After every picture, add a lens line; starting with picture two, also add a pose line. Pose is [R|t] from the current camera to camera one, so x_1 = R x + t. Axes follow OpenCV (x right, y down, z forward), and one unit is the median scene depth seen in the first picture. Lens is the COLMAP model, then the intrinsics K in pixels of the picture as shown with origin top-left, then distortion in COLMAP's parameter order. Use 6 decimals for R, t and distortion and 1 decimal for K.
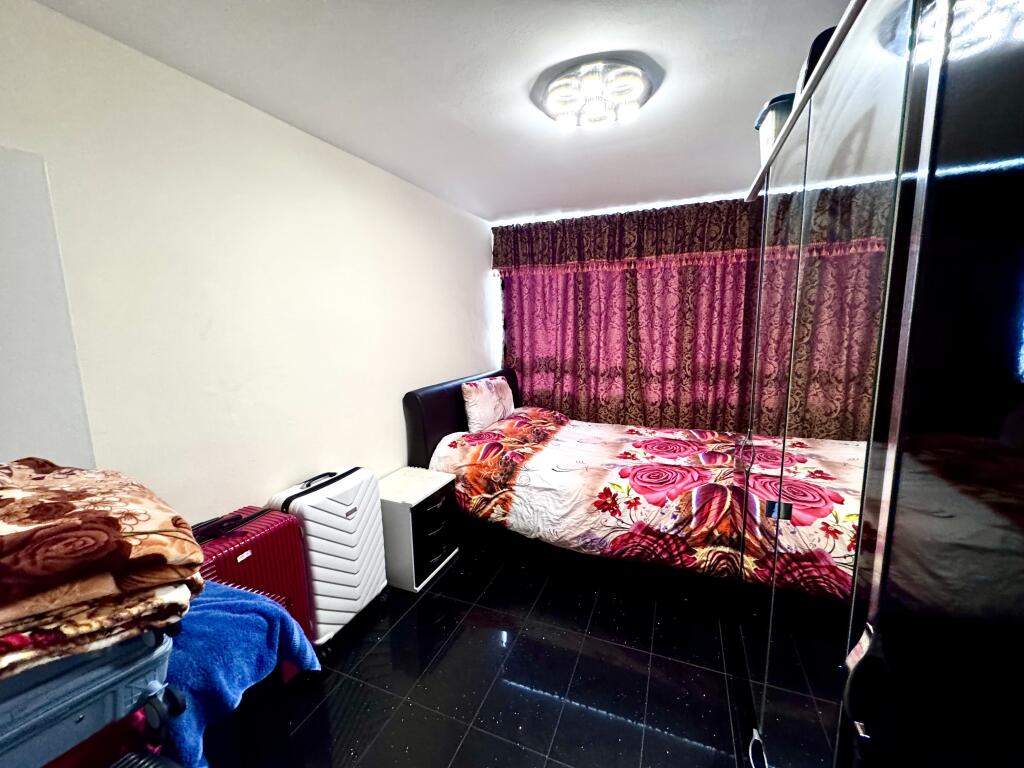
lens RADIAL K [[410.9, 0, 511.3], [0, 410.9, 381.6], [0, 0, 1]] dist [-0.000803, -0.000148]
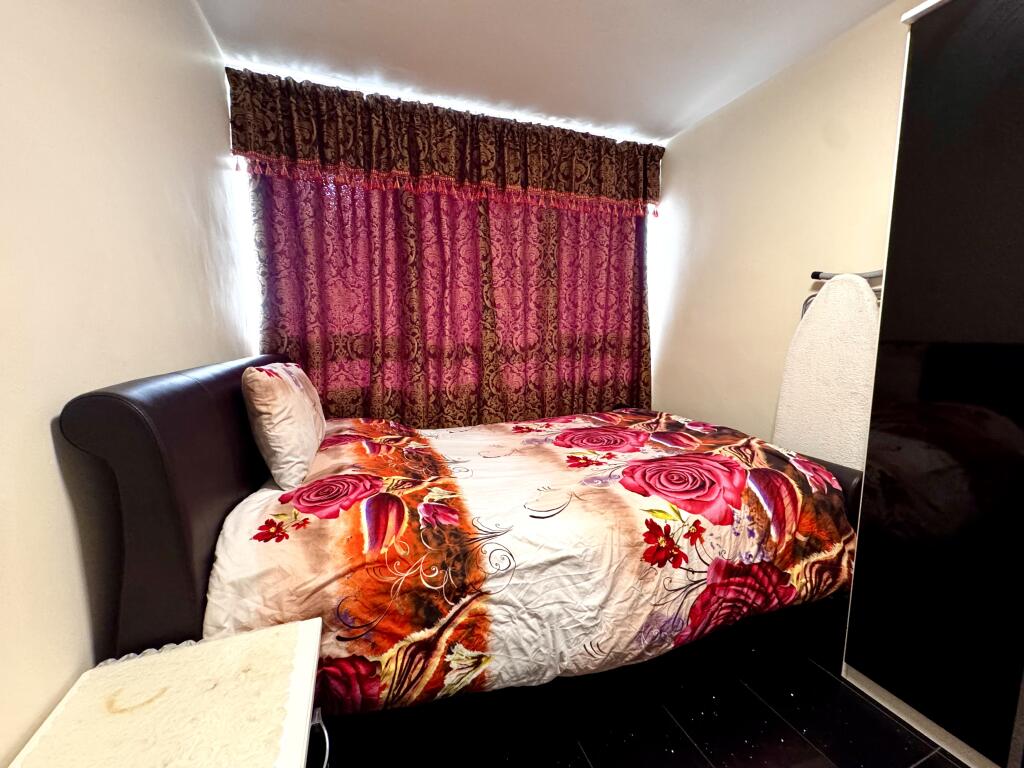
lens RADIAL K [[410.9, 0, 513.3], [0, 410.9, 381.8], [0, 0, 1]] dist [-0.000803, -0.000148]
pose [[0.726467, -0.075065, 0.683090, -0.217865], [0.094671, 0.995471, 0.008710, 0.039711], [-0.680650, 0.058341, 0.730282, 0.575444]]
